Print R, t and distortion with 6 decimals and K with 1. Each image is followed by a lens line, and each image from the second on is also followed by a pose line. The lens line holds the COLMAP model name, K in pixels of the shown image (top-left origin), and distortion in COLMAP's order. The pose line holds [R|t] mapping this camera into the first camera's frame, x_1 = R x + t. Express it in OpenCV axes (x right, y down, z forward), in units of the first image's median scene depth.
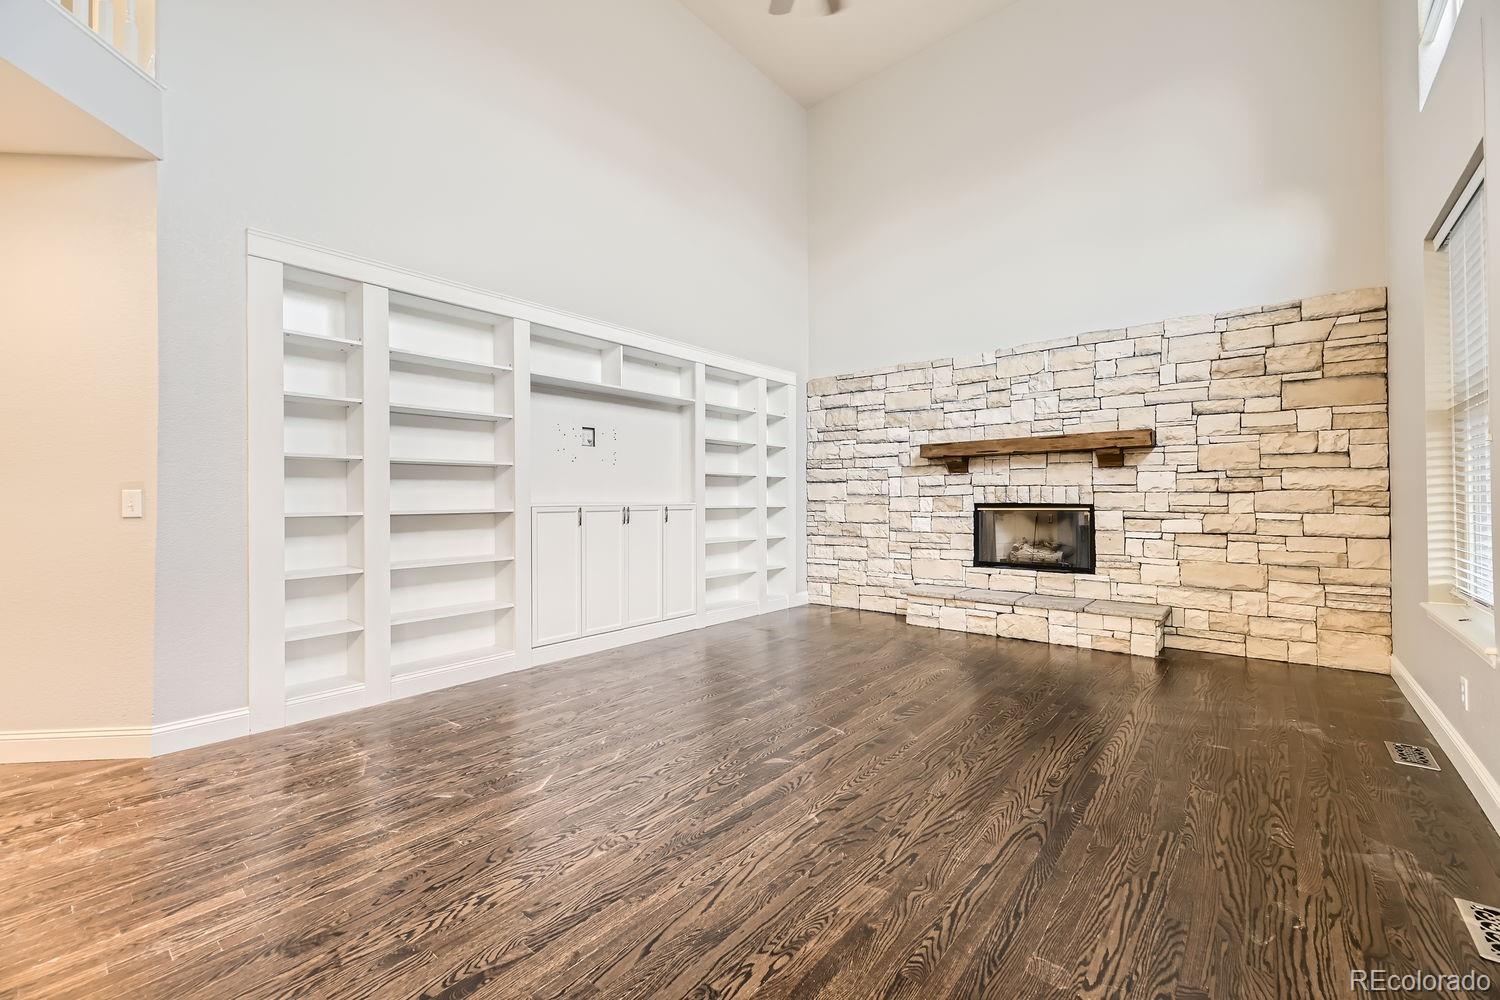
lens RADIAL K [[610.2, 0, 752.1], [0, 610.2, 495.3], [0, 0, 1]] dist [0.014071, -0.000484]
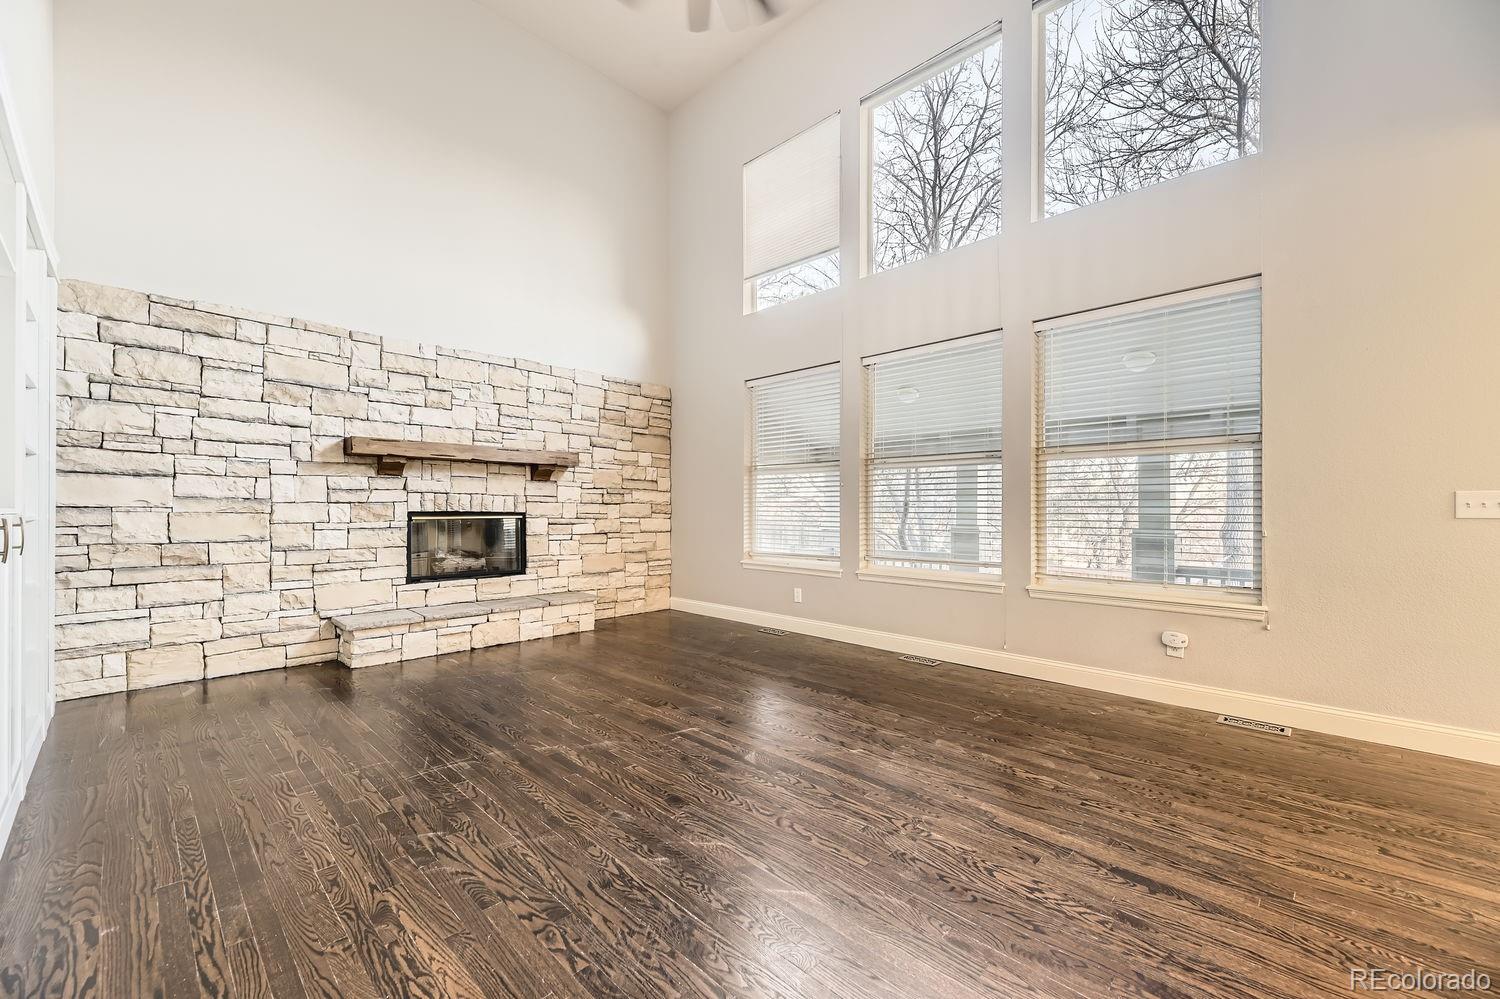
lens RADIAL K [[610.2, 0, 751.0], [0, 610.2, 511.2], [0, 0, 1]] dist [0.014071, -0.000484]
pose [[0.075925, 0.002591, 0.997110, -0.545475], [-0.011186, 0.999936, -0.001746, 0.009552], [-0.997051, -0.011021, 0.075950, 0.506838]]
